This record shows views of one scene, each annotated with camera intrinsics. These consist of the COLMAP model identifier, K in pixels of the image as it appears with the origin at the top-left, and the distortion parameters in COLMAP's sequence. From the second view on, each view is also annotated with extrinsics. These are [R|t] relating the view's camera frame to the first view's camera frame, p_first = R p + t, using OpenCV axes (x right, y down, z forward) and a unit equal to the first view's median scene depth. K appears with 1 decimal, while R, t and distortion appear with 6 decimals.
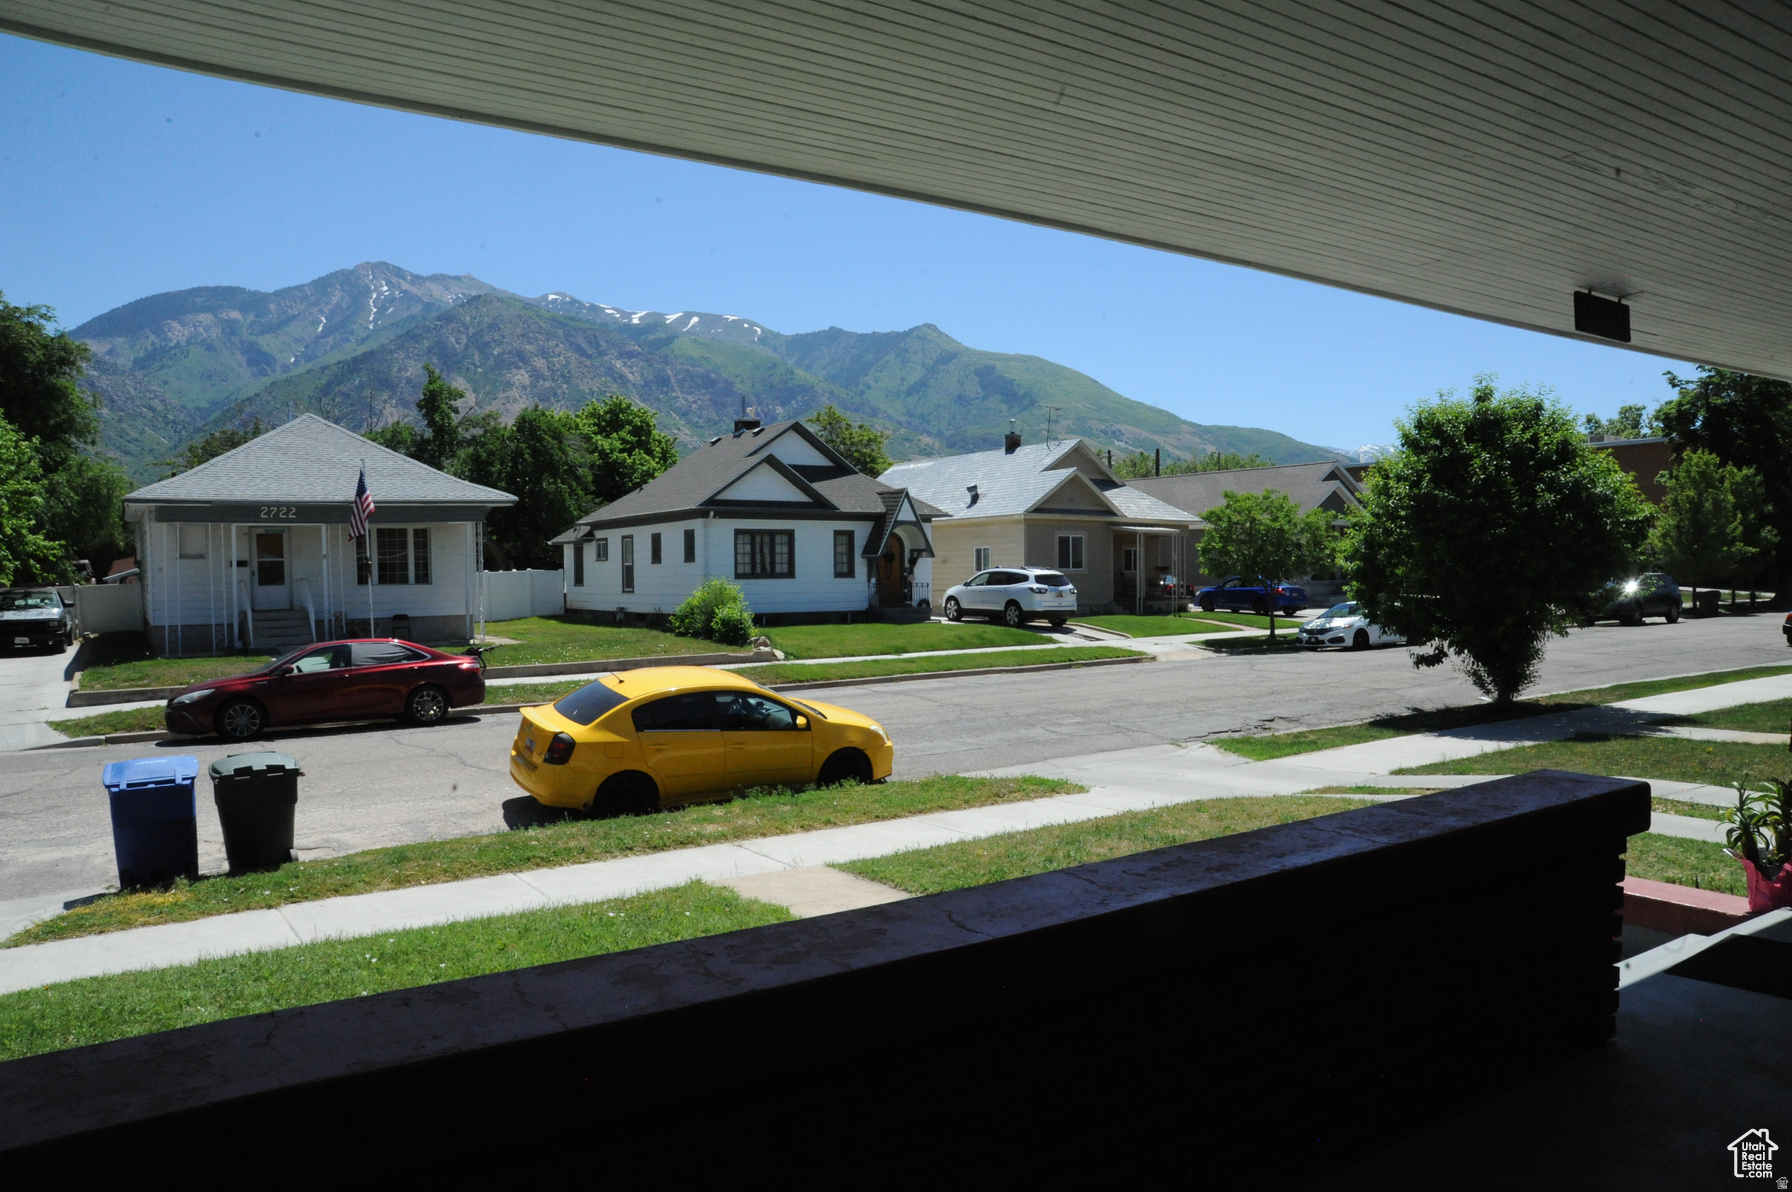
lens RADIAL K [[1234.8, 0, 892.0], [0, 1234.8, 637.3], [0, 0, 1]] dist [-0.143147, 0.124581]
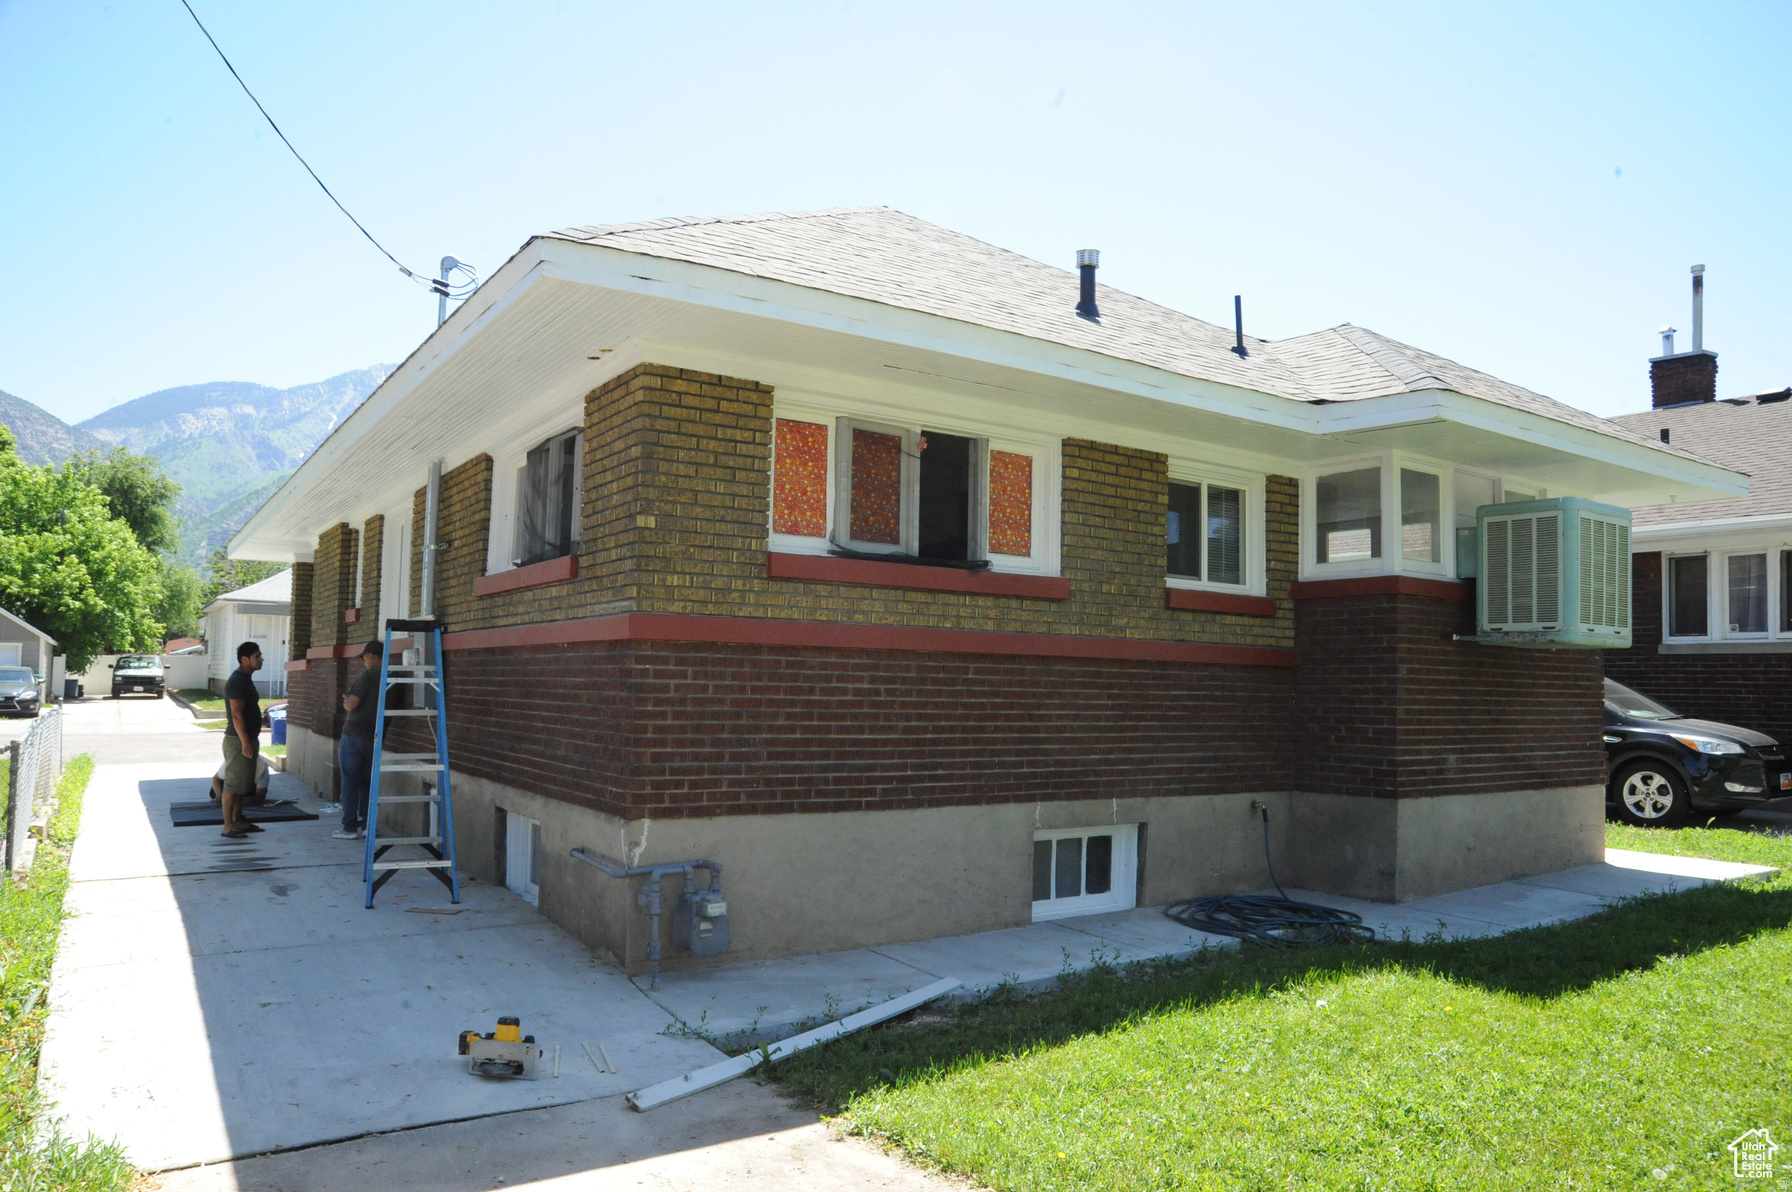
lens RADIAL K [[1234.8, 0, 892.0], [0, 1234.8, 637.3], [0, 0, 1]] dist [-0.143147, 0.124581]
pose [[0.999533, 0.030390, 0.003254, 0.177854], [-0.029964, 0.995335, -0.091710, 0.039642], [-0.006026, 0.091570, 0.995780, -0.428873]]
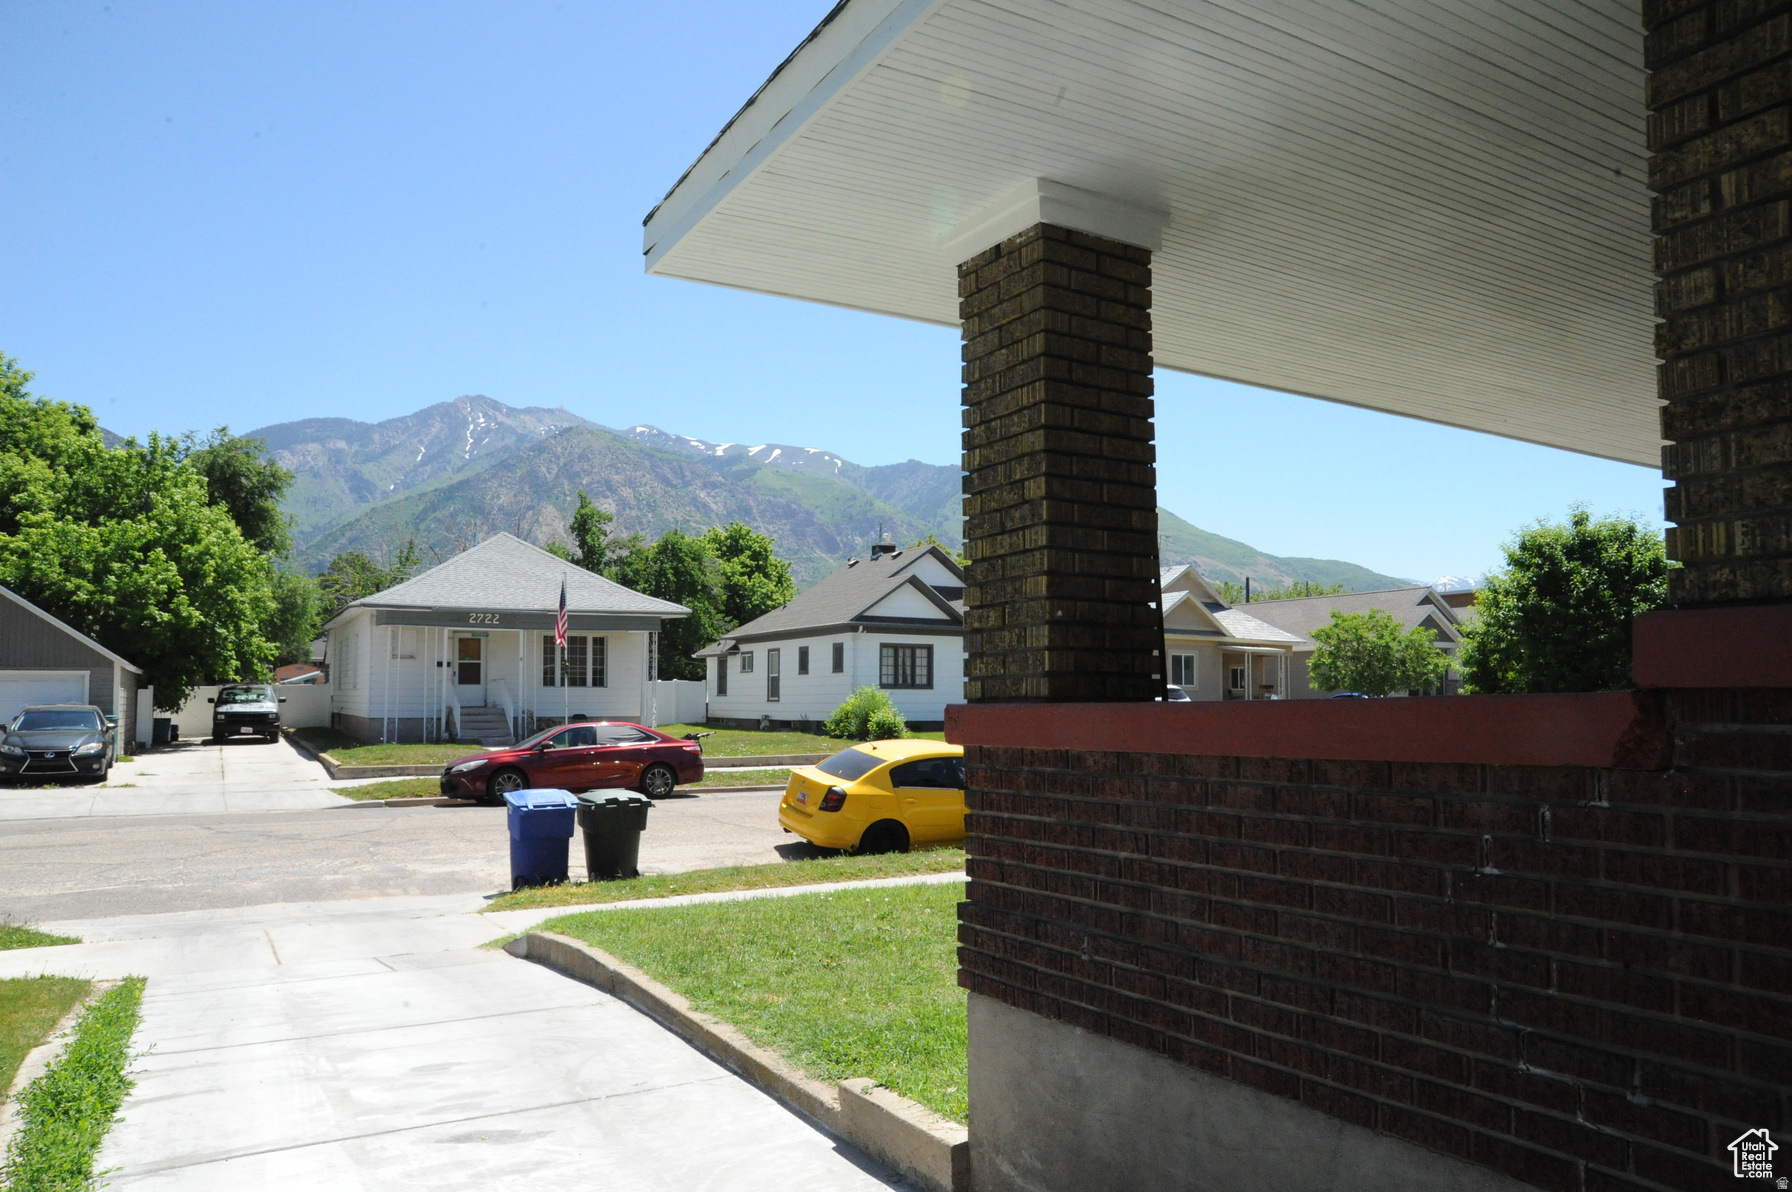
lens RADIAL K [[1231.4, 0, 894.4], [0, 1231.4, 638.2], [0, 0, 1]] dist [-0.153139, 0.128705]
pose [[0.998180, 0.009602, -0.059544, -0.047165], [-0.015734, 0.994517, -0.103387, 0.019269], [0.058224, 0.104136, 0.992857, -0.077451]]
